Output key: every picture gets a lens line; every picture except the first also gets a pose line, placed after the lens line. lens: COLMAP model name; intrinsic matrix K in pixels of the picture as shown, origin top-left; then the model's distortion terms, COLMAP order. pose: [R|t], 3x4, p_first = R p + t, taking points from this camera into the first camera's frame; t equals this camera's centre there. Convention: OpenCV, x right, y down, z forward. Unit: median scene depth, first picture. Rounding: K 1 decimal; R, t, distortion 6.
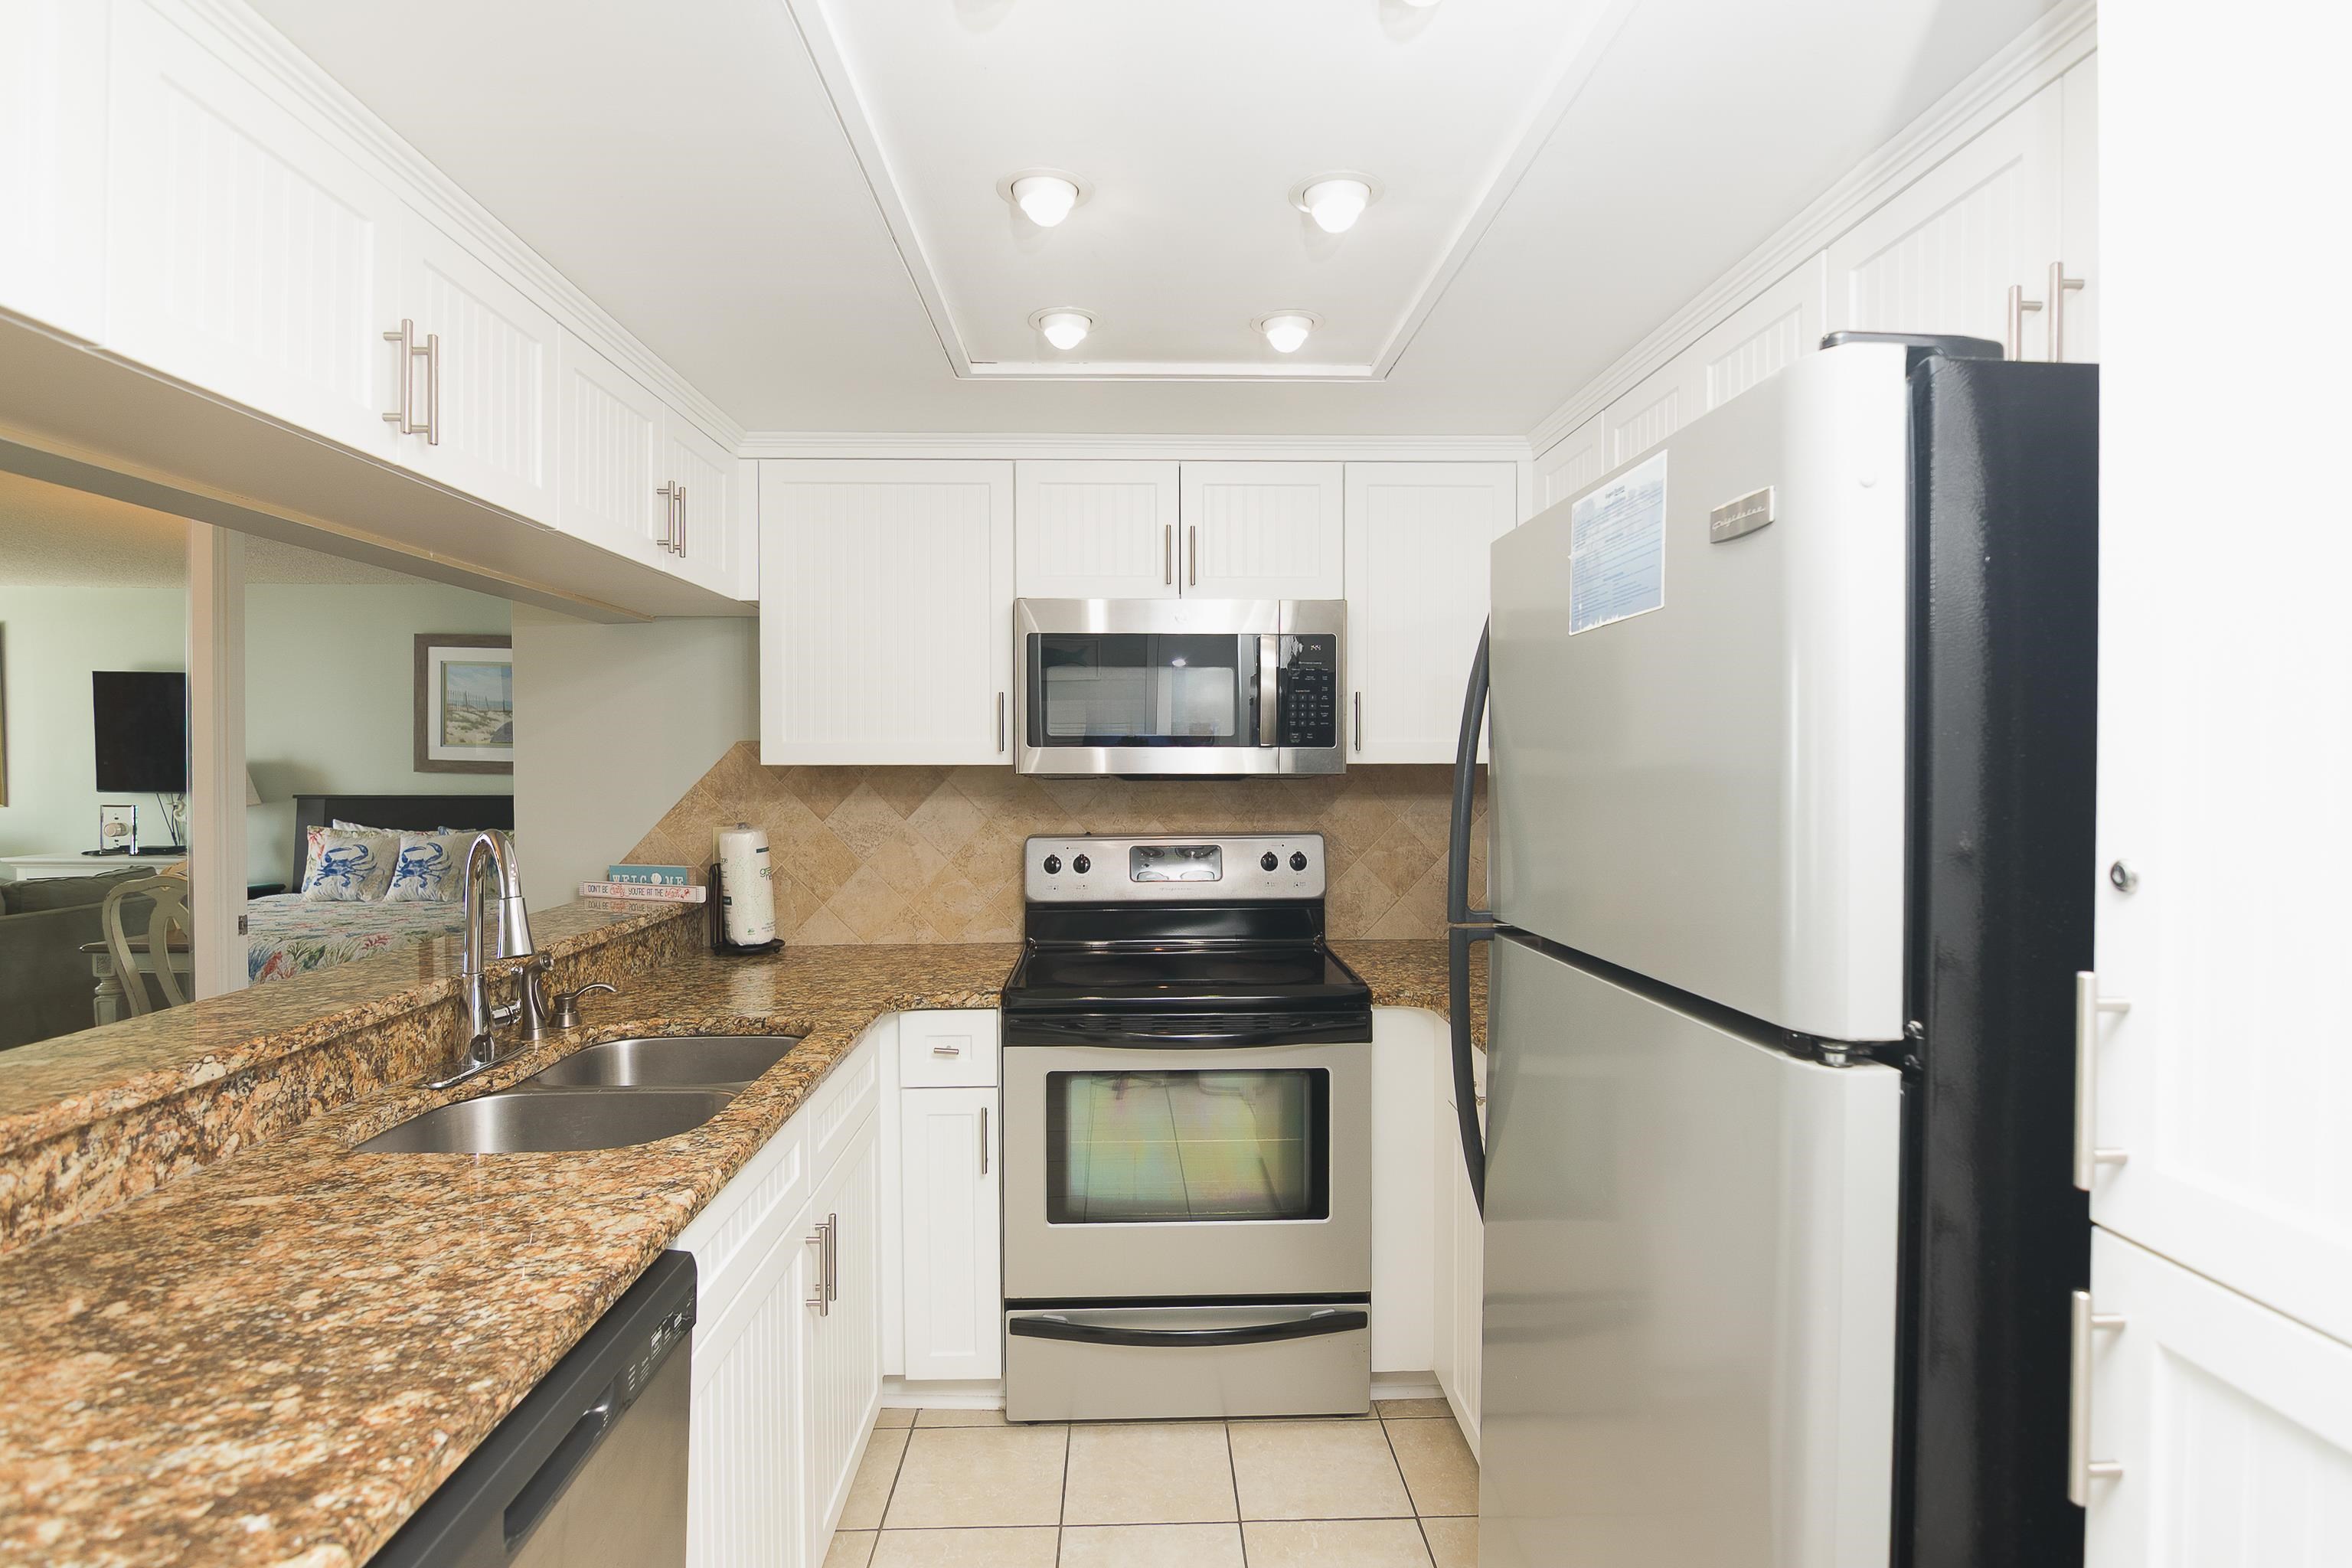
lens RADIAL K [[1152.6, 0, 1176.7], [0, 1152.6, 782.5], [0, 0, 1]] dist [-0.005576, -0.007672]
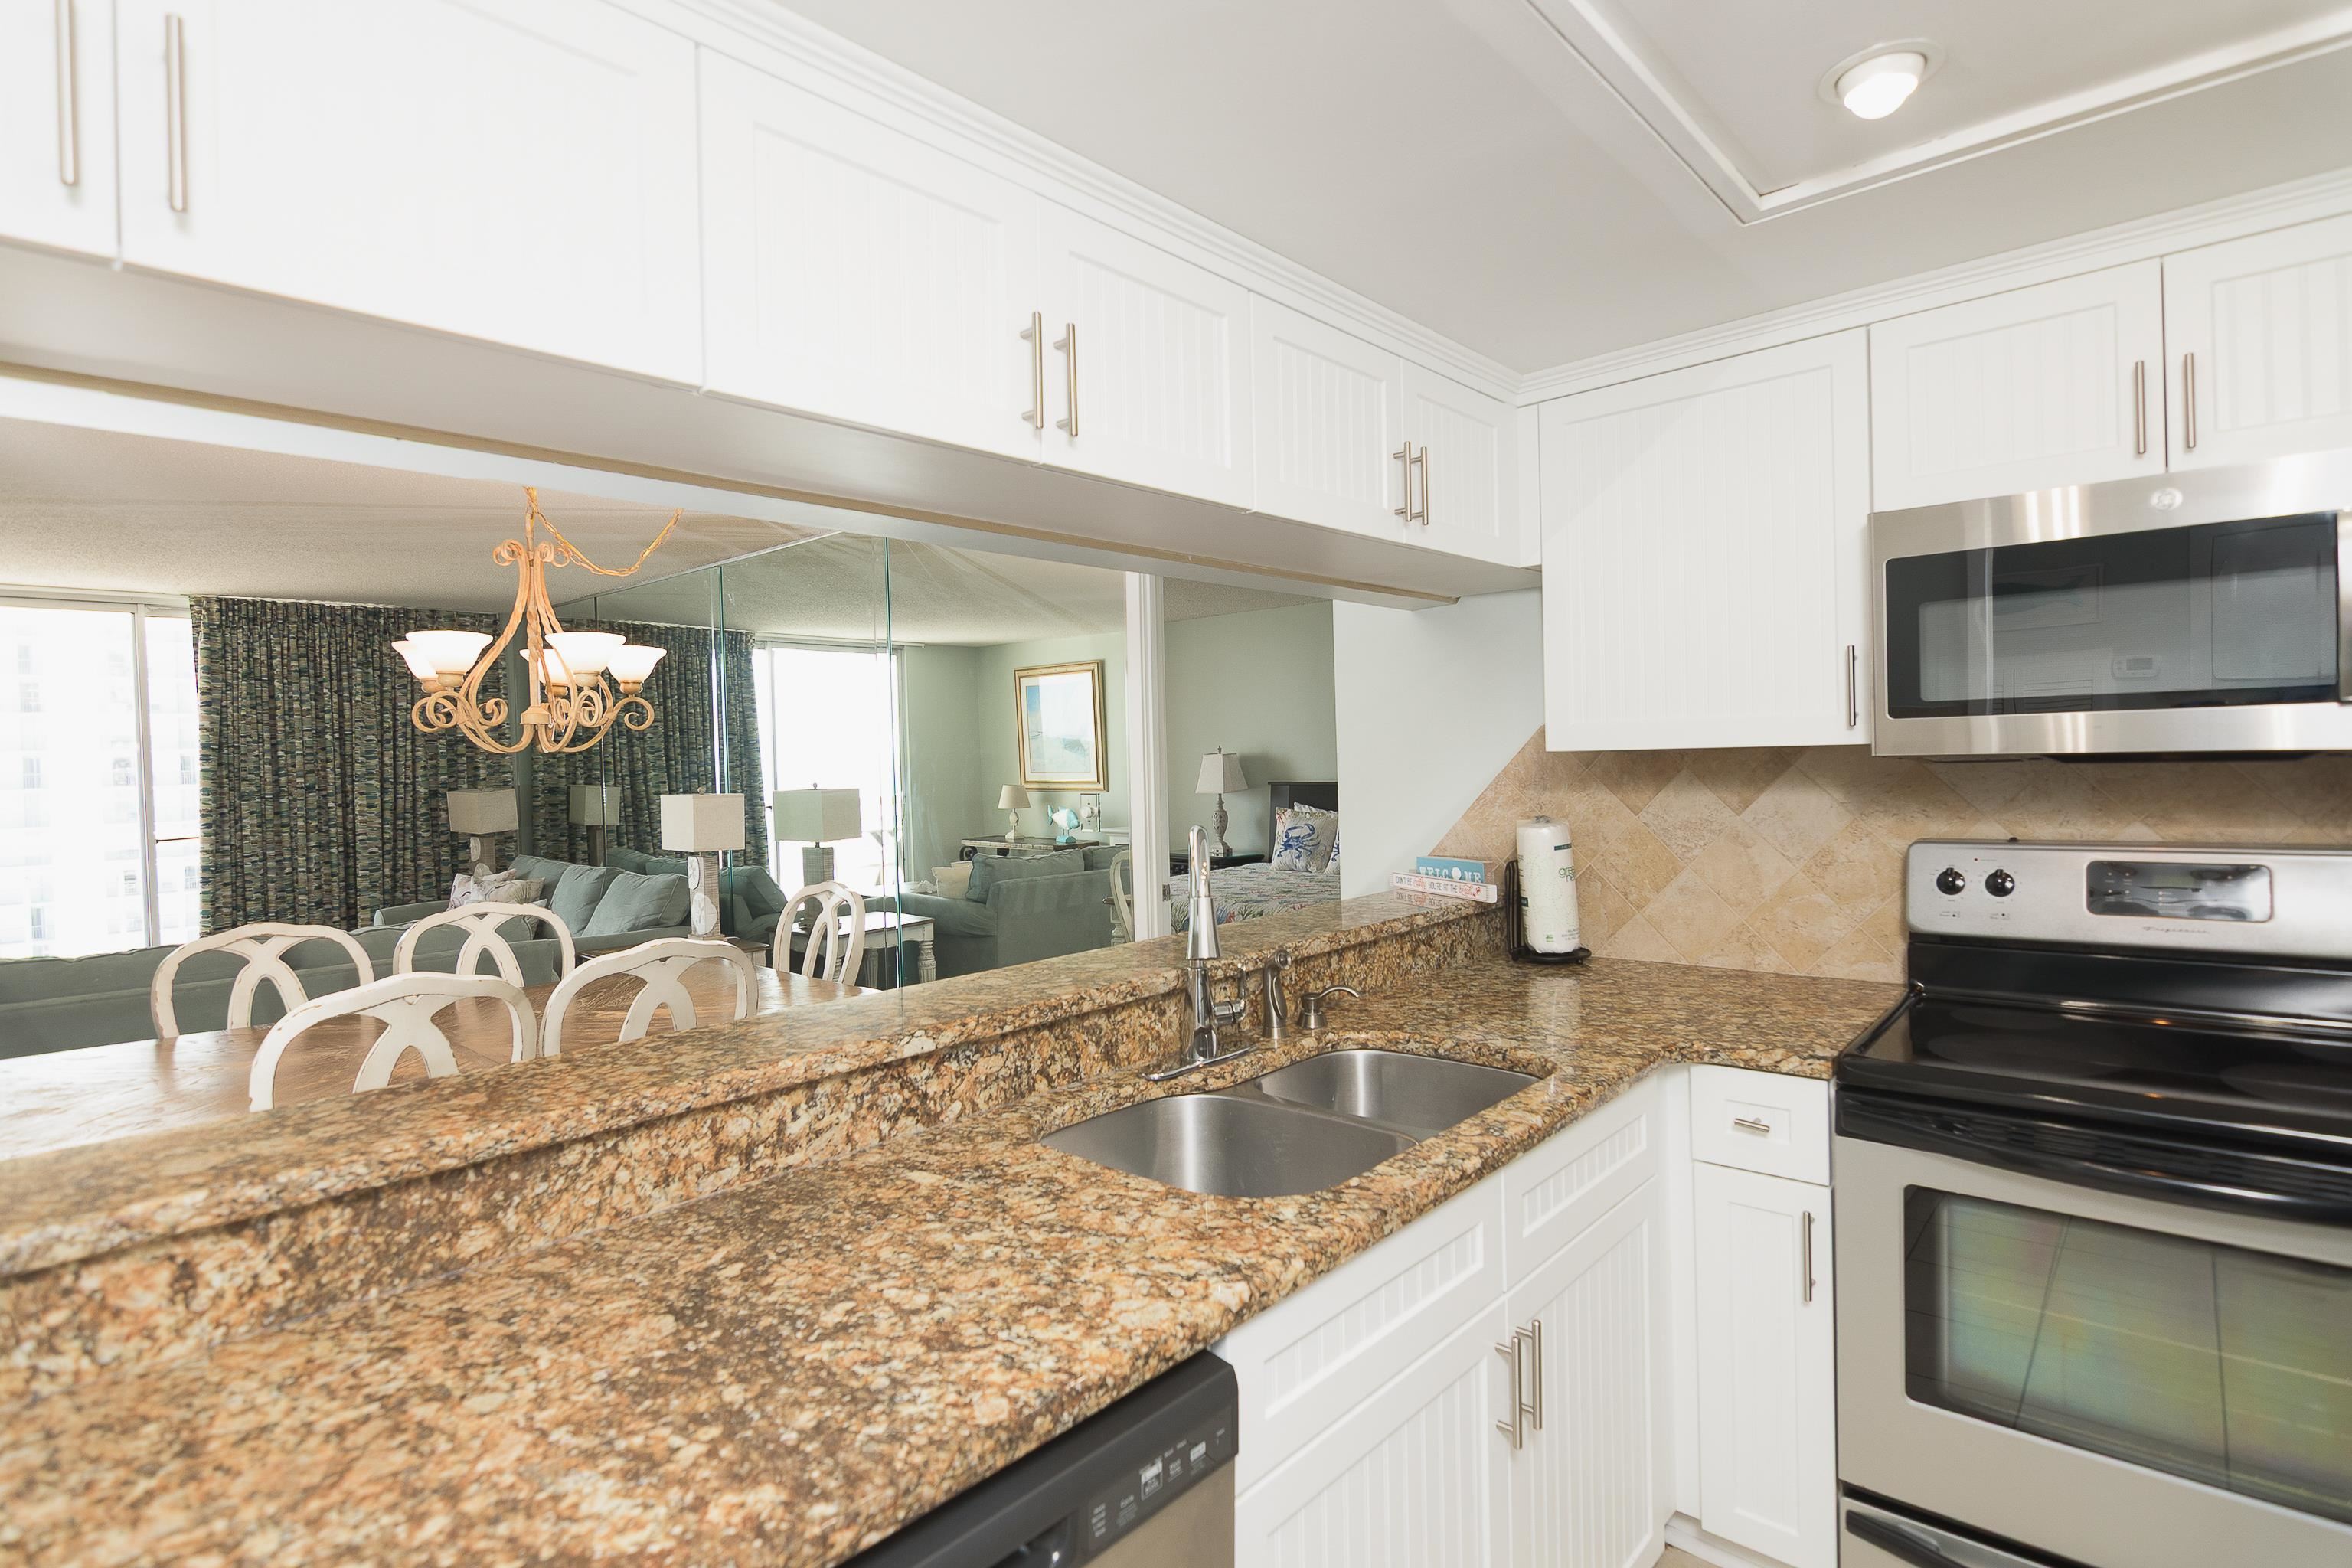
lens RADIAL K [[1152.6, 0, 1175.6], [0, 1152.6, 778.4], [0, 0, 1]] dist [-0.005576, -0.007672]
pose [[0.717676, -0.004512, -0.696363, 0.068560], [0.011843, 0.999913, 0.005727, -0.004681], [0.696277, -0.012357, 0.717667, 0.243584]]
